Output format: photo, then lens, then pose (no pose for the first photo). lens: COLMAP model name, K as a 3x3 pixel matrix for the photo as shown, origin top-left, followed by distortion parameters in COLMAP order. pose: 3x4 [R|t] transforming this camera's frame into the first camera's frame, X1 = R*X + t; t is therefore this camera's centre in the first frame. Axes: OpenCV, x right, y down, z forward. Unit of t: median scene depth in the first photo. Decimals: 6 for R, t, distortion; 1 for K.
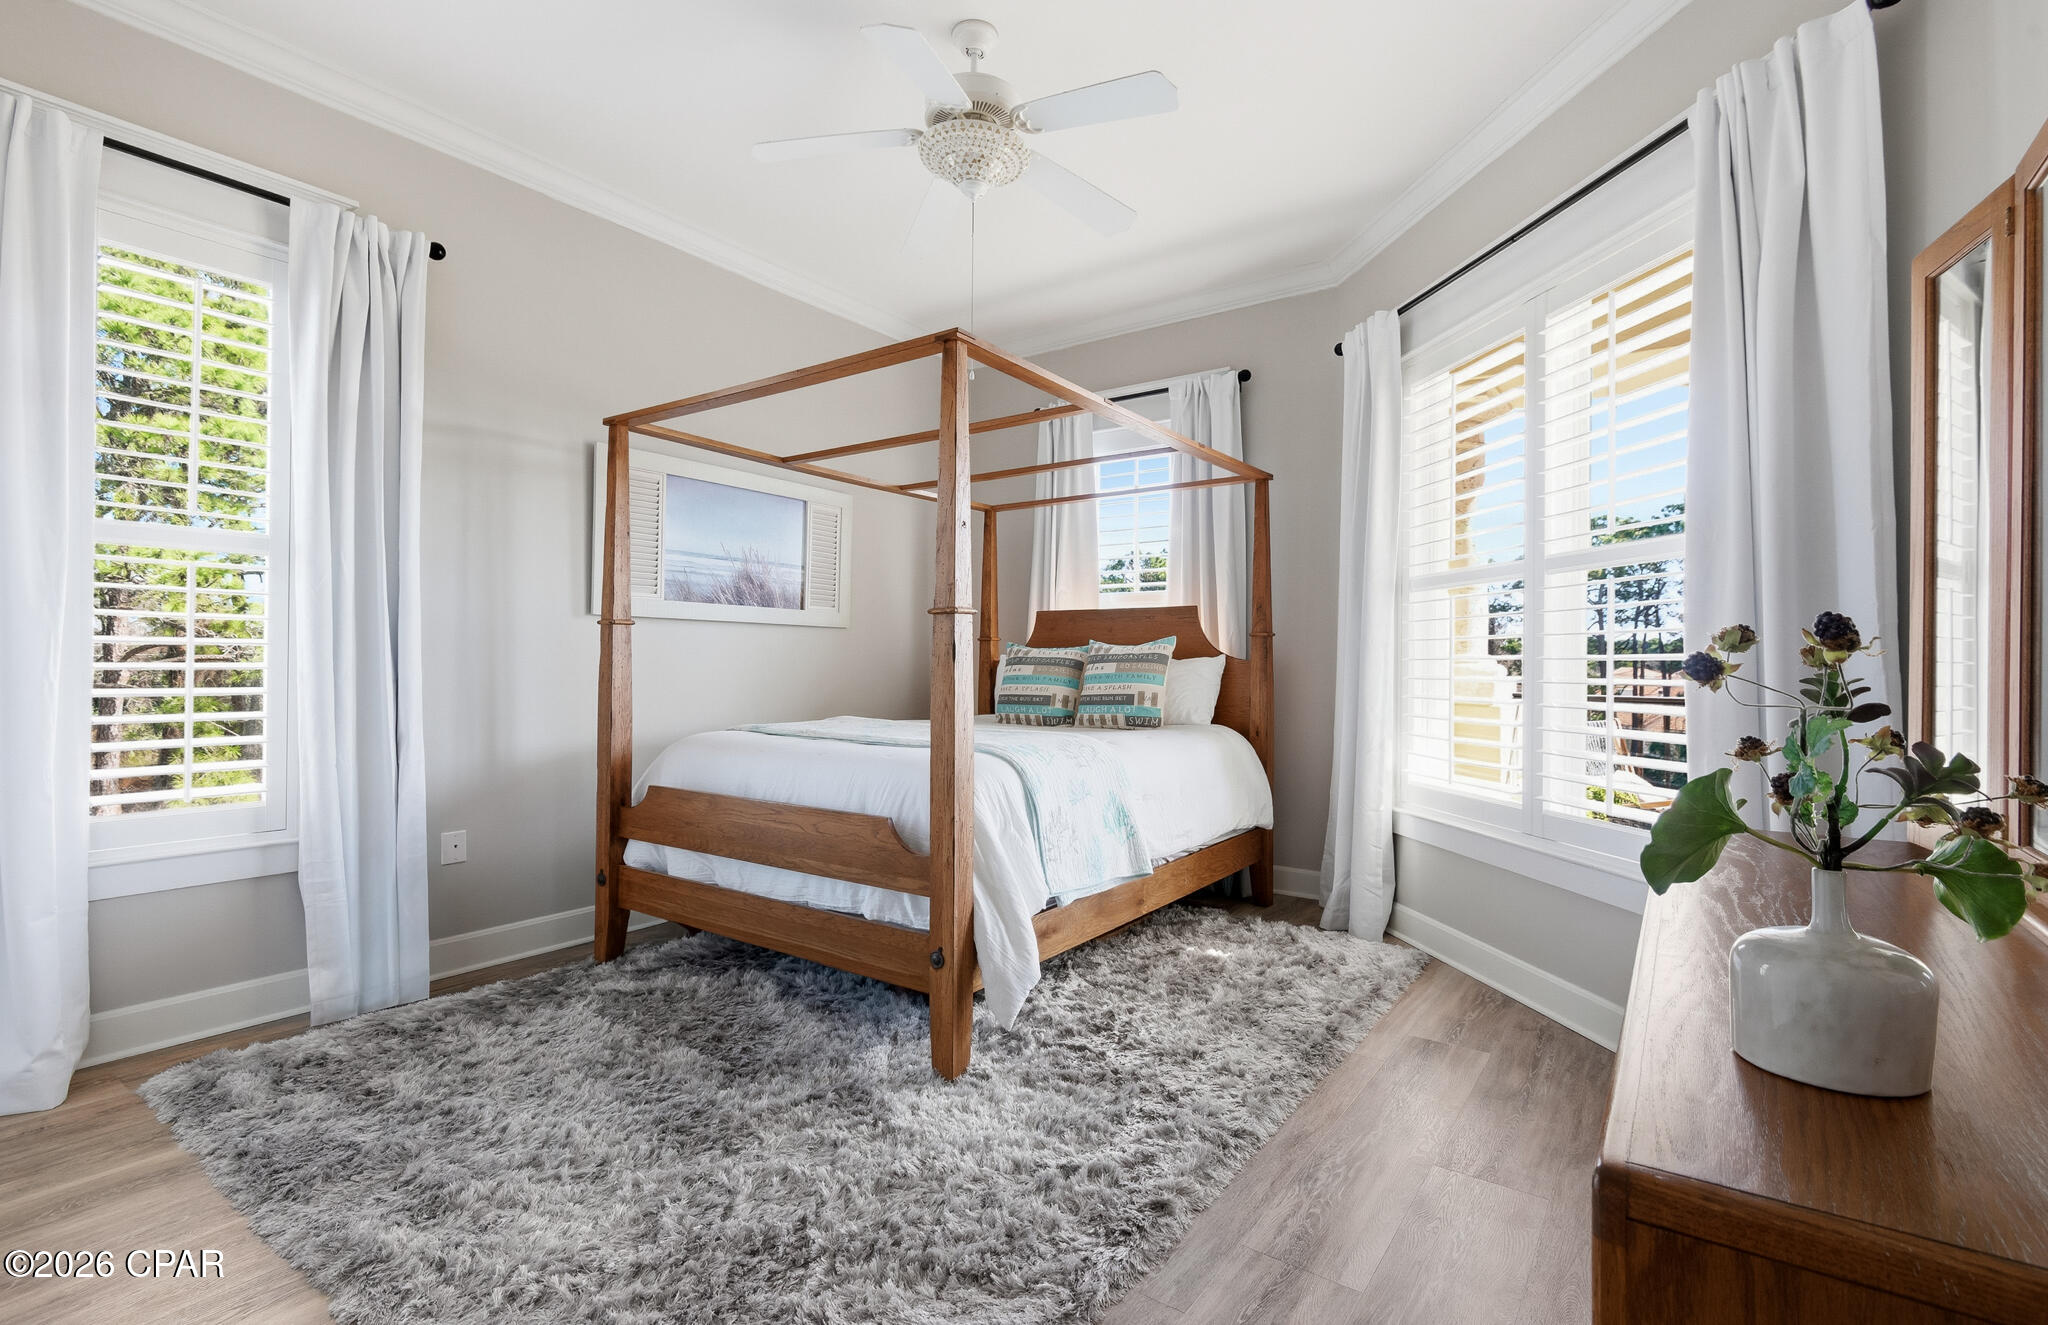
lens RADIAL K [[924.3, 0, 1024.0], [0, 924.3, 662.5], [0, 0, 1]] dist [-0.000379, -0.000029]
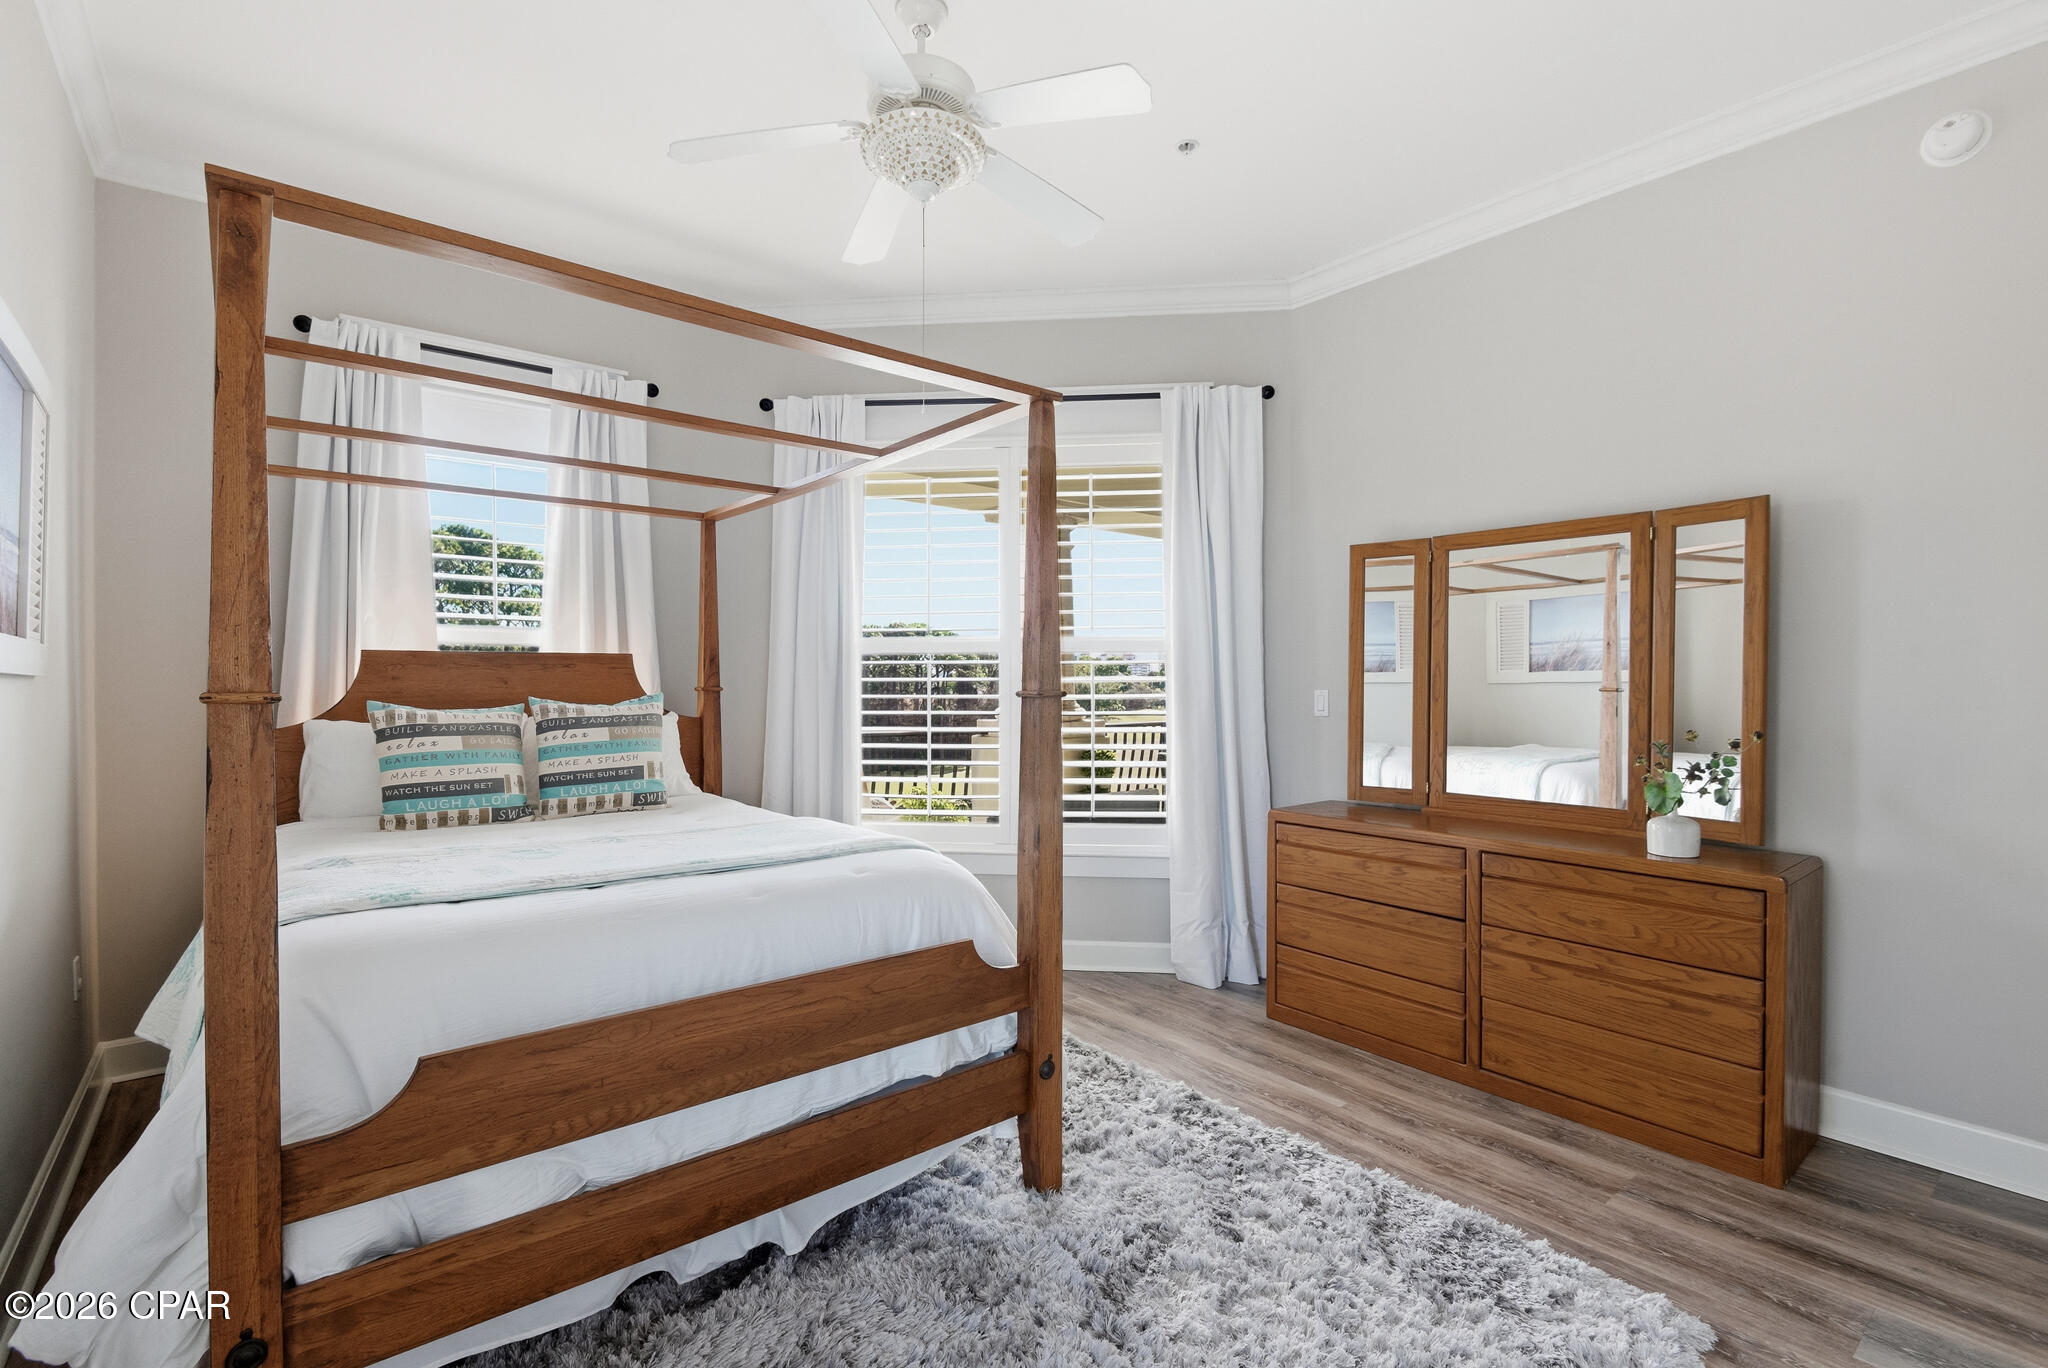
lens RADIAL K [[930.0, 0, 1030.5], [0, 930.0, 688.9], [0, 0, 1]] dist [0.001468, -0.005312]
pose [[0.264472, -0.004188, 0.964384, -0.553052], [0.002731, 0.999990, 0.003593, -0.033412], [-0.964389, 0.001683, 0.264481, 0.437900]]
